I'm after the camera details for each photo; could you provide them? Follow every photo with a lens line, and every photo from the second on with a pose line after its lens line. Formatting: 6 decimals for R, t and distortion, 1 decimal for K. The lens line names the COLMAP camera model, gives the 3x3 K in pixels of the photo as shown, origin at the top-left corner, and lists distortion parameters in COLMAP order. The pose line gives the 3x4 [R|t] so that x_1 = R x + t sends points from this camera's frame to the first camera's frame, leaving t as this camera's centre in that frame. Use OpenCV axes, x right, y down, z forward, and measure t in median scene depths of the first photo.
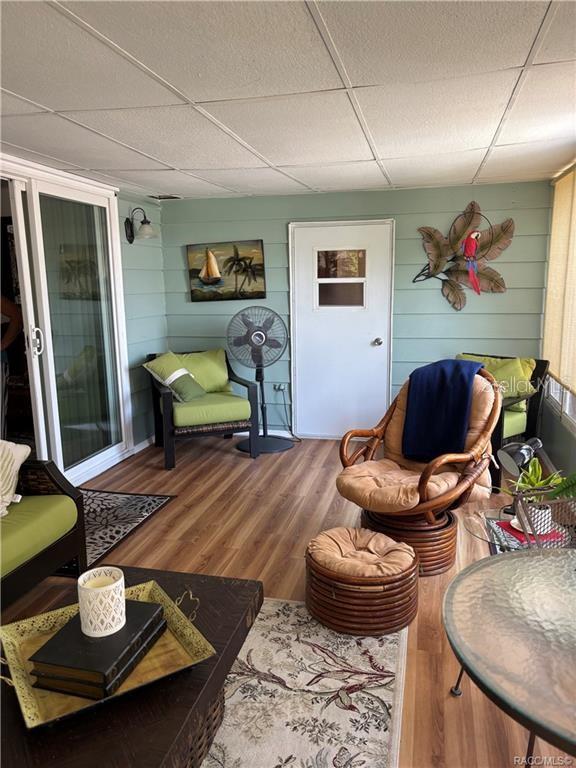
lens RADIAL K [[578.7, 0, 291.3], [0, 578.7, 386.0], [0, 0, 1]] dist [0.032903, -0.039364]
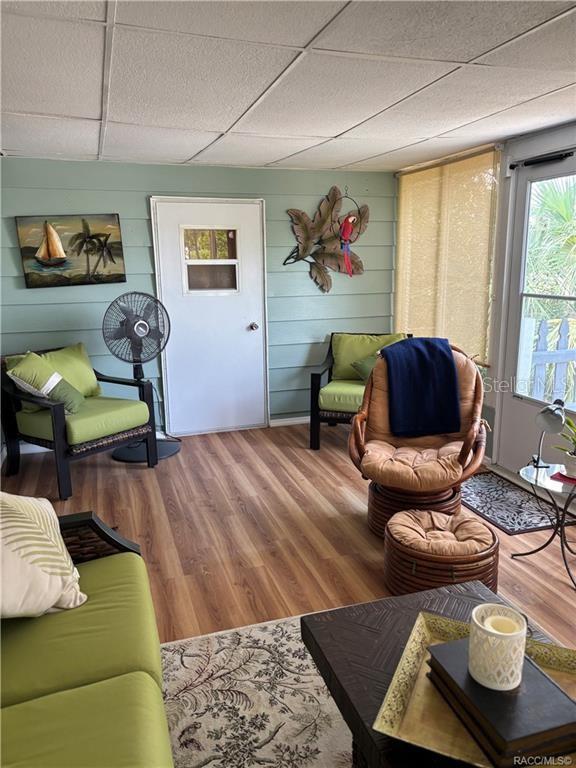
lens RADIAL K [[578.7, 0, 292.4], [0, 578.7, 385.6], [0, 0, 1]] dist [0.032903, -0.039364]
pose [[0.847384, -0.107199, 0.520046, -0.318113], [0.092464, 0.994235, 0.054280, -0.024542], [-0.522867, 0.002090, 0.852412, 0.143407]]
